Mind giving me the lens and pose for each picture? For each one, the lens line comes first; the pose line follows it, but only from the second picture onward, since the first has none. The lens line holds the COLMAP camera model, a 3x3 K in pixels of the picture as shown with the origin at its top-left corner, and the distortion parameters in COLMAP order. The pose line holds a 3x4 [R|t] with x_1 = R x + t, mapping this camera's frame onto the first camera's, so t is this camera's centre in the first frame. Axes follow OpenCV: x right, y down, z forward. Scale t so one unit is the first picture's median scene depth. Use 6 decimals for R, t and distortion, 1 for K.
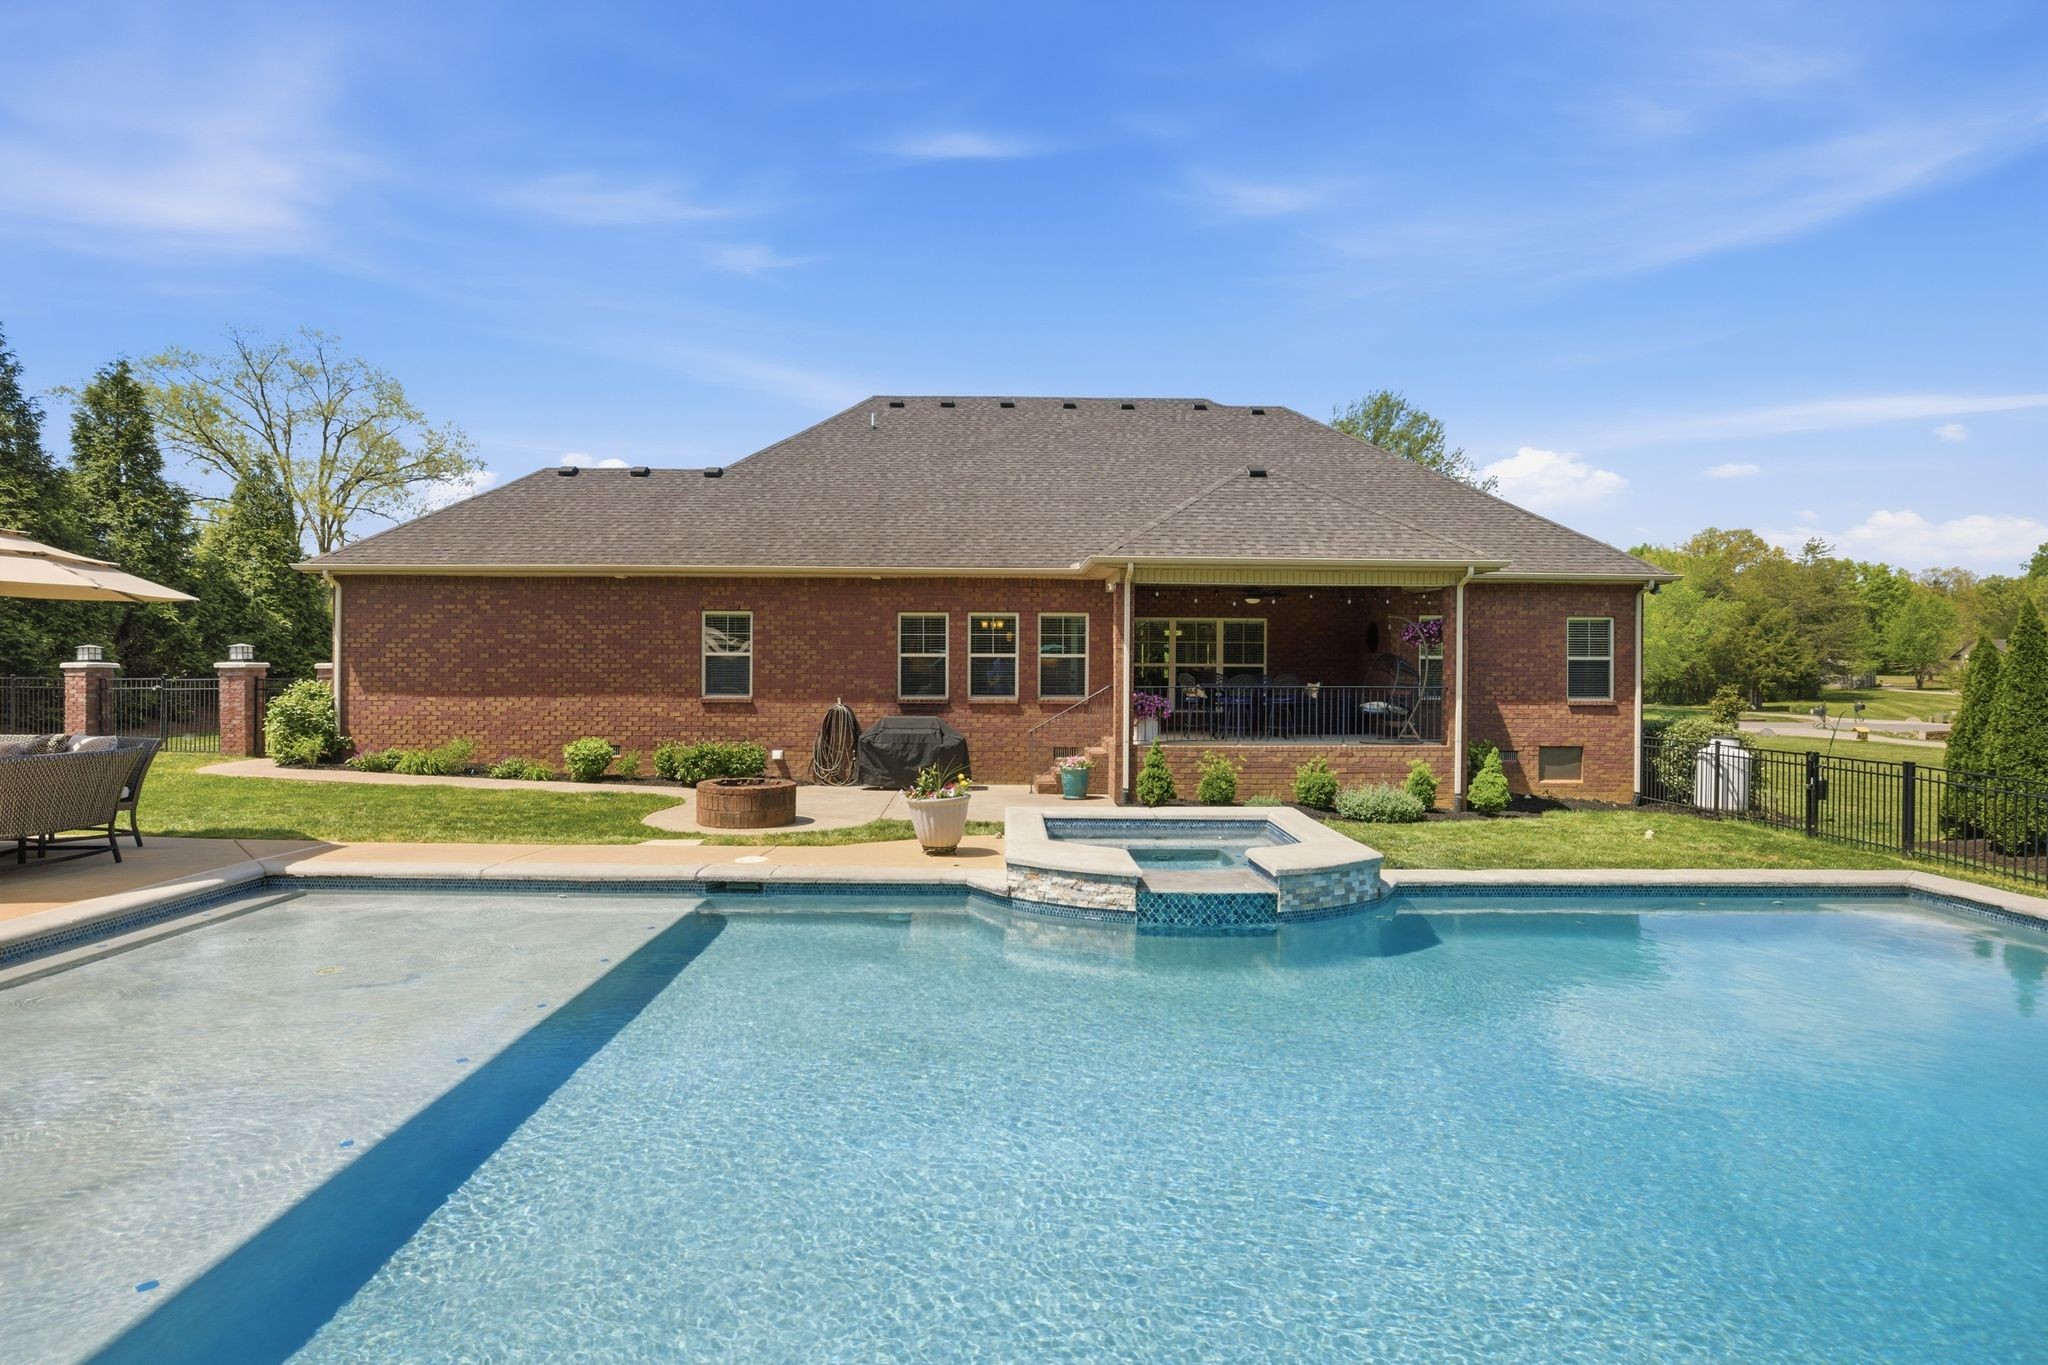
lens RADIAL K [[989.8, 0, 1027.7], [0, 989.8, 670.2], [0, 0, 1]] dist [-0.042835, 0.031254]
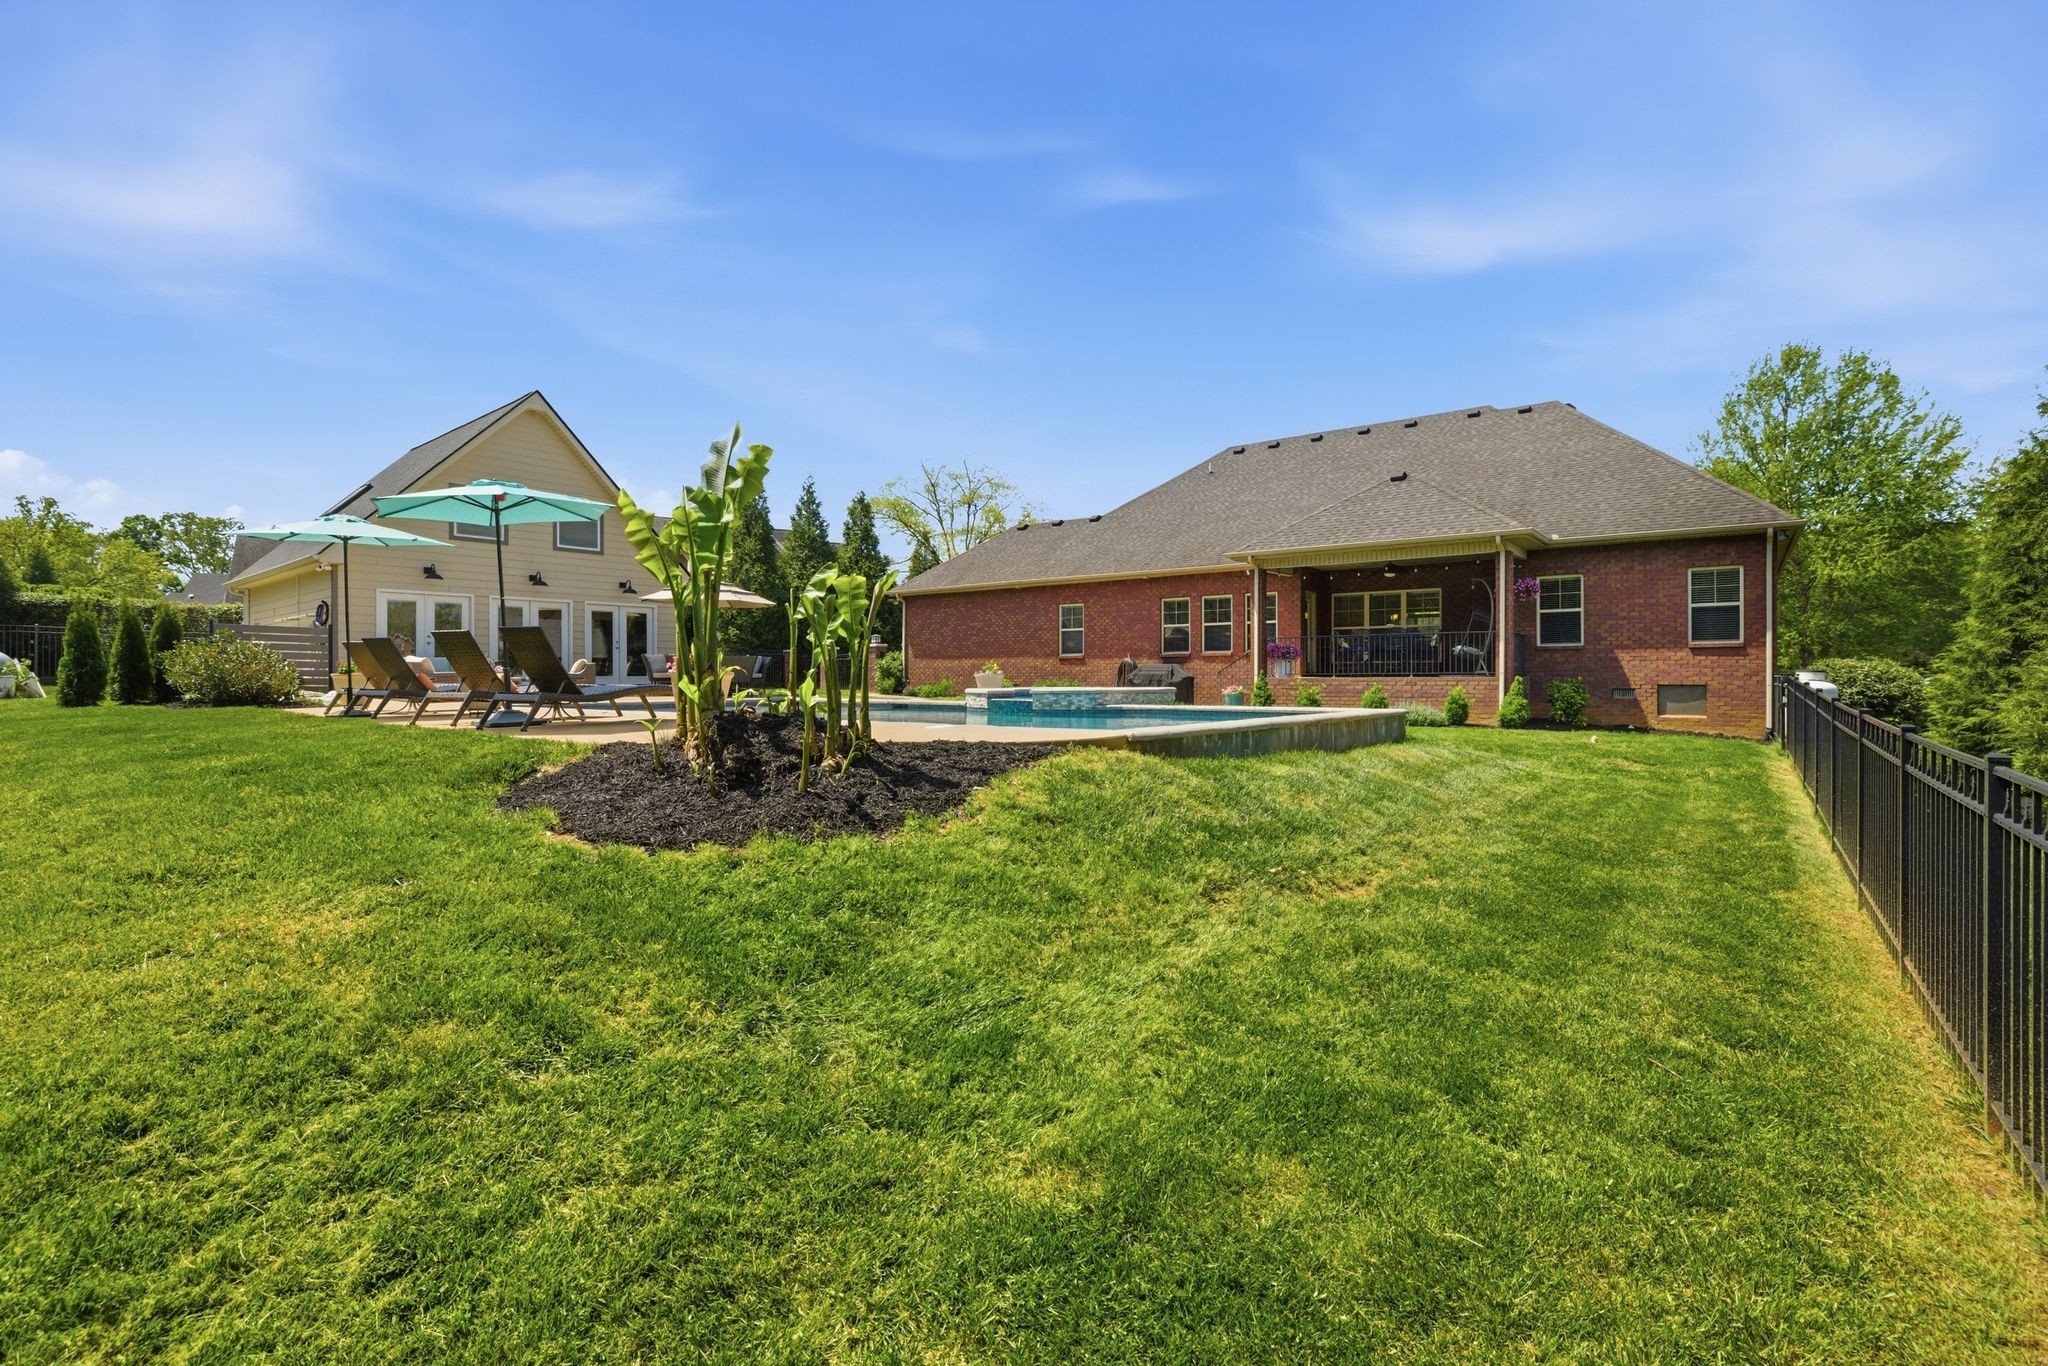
lens RADIAL K [[909.9, 0, 1026.0], [0, 909.9, 676.8], [0, 0, 1]] dist [-0.023078, 0.001229]
pose [[0.786561, -0.005660, -0.617486, 0.589307], [0.007147, 0.999974, -0.000062, 0.063240], [0.617471, -0.004365, 0.786582, -0.263909]]
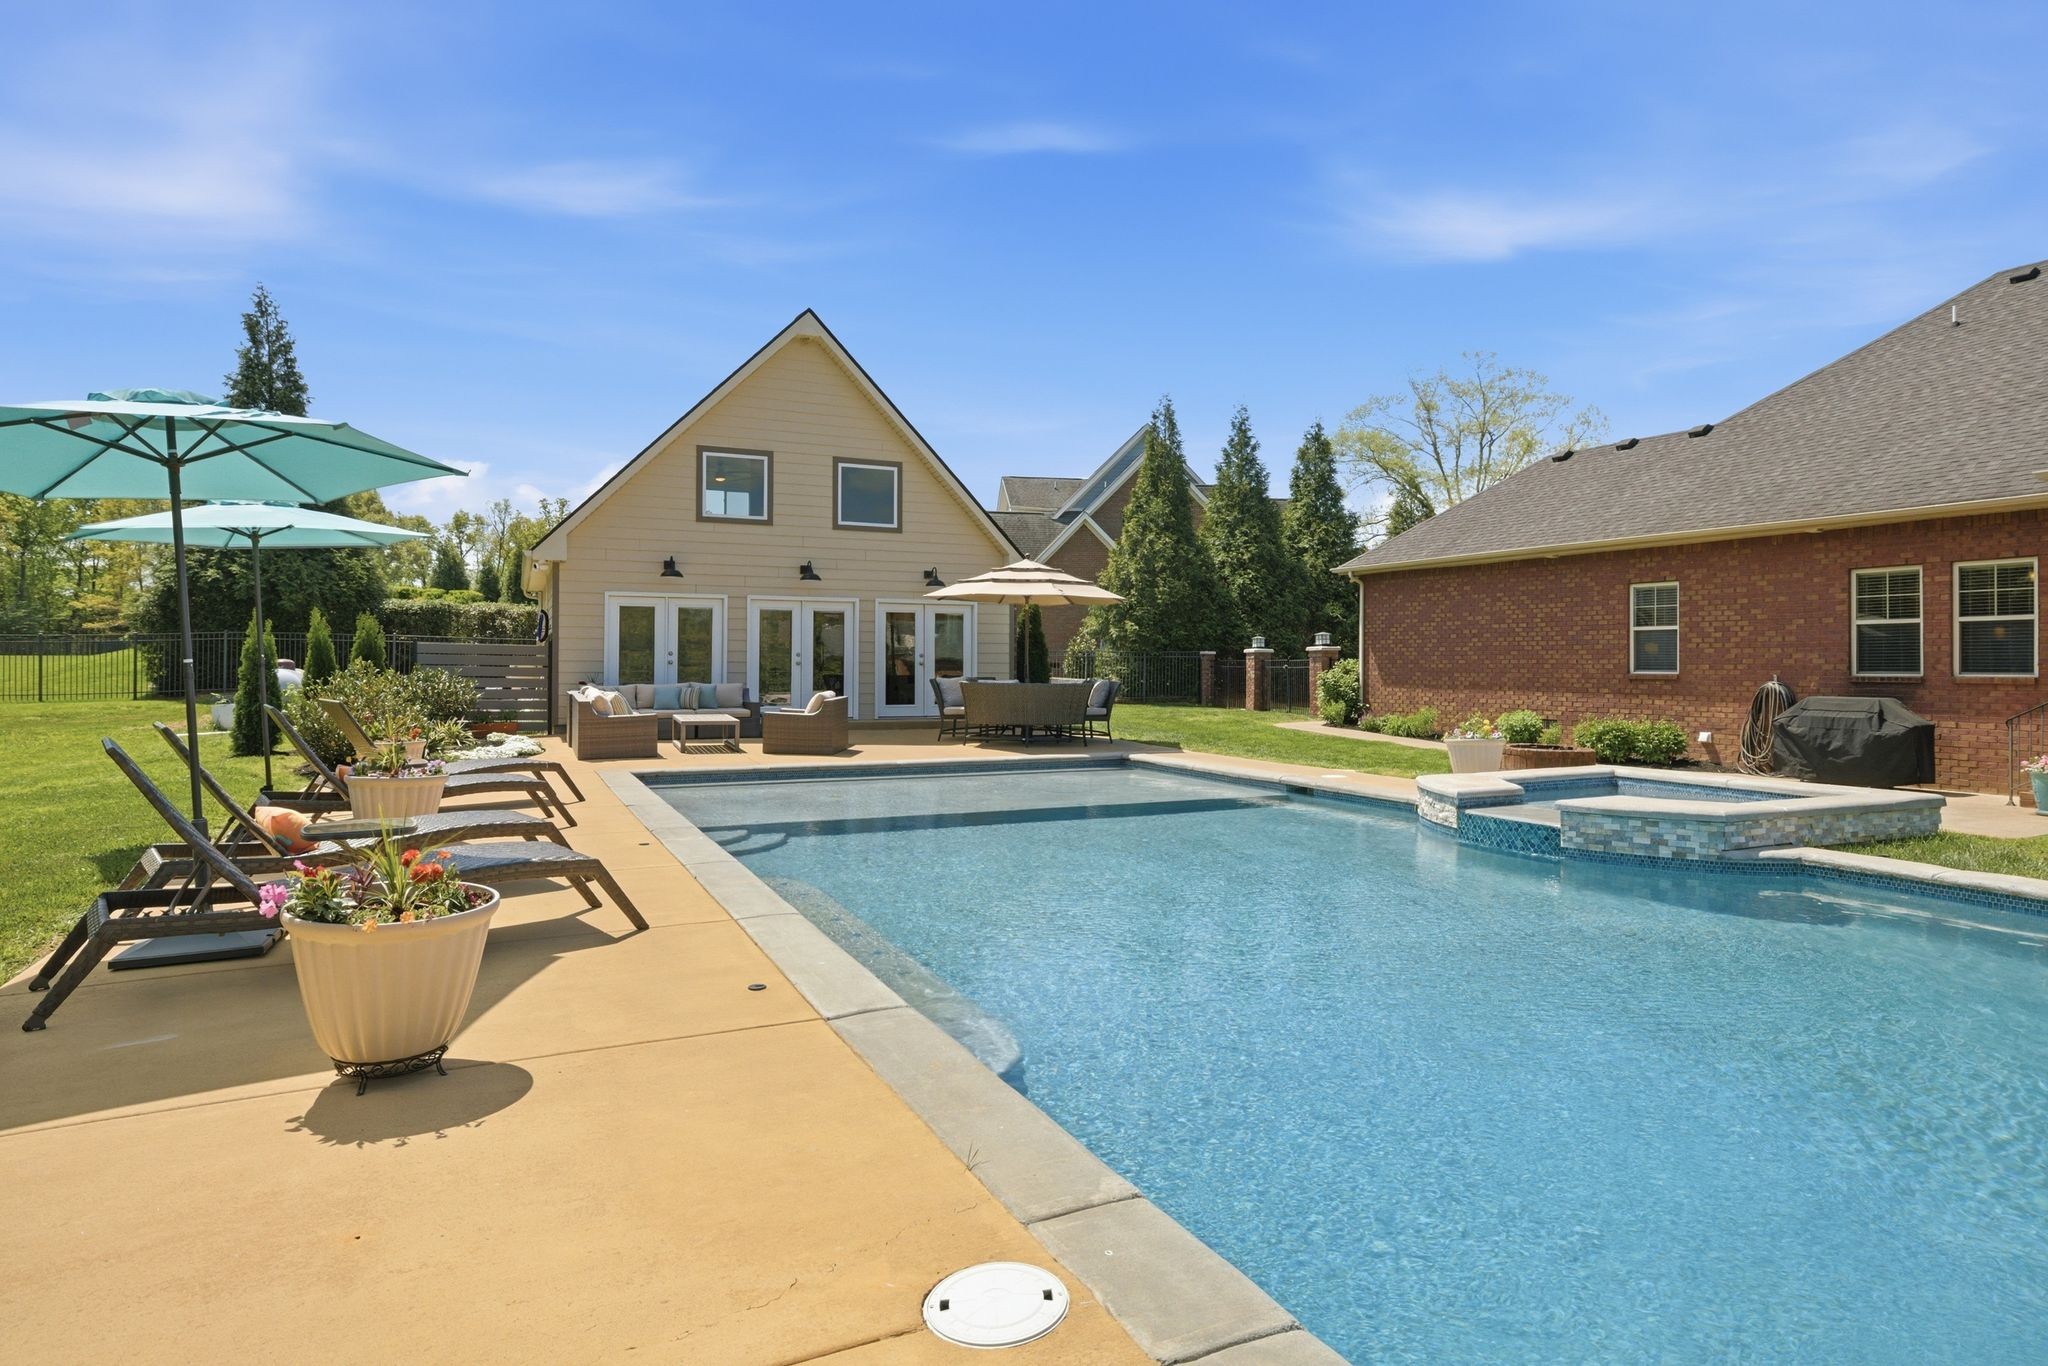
lens RADIAL K [[1127.0, 0, 1034.6], [0, 1127.0, 655.0], [0, 0, 1]] dist [-0.042762, 0.039545]
pose [[0.436490, -0.010163, -0.899652, 0.399827], [-0.000847, 0.999931, -0.011706, 0.022380], [0.899709, 0.005872, 0.436452, -0.002092]]
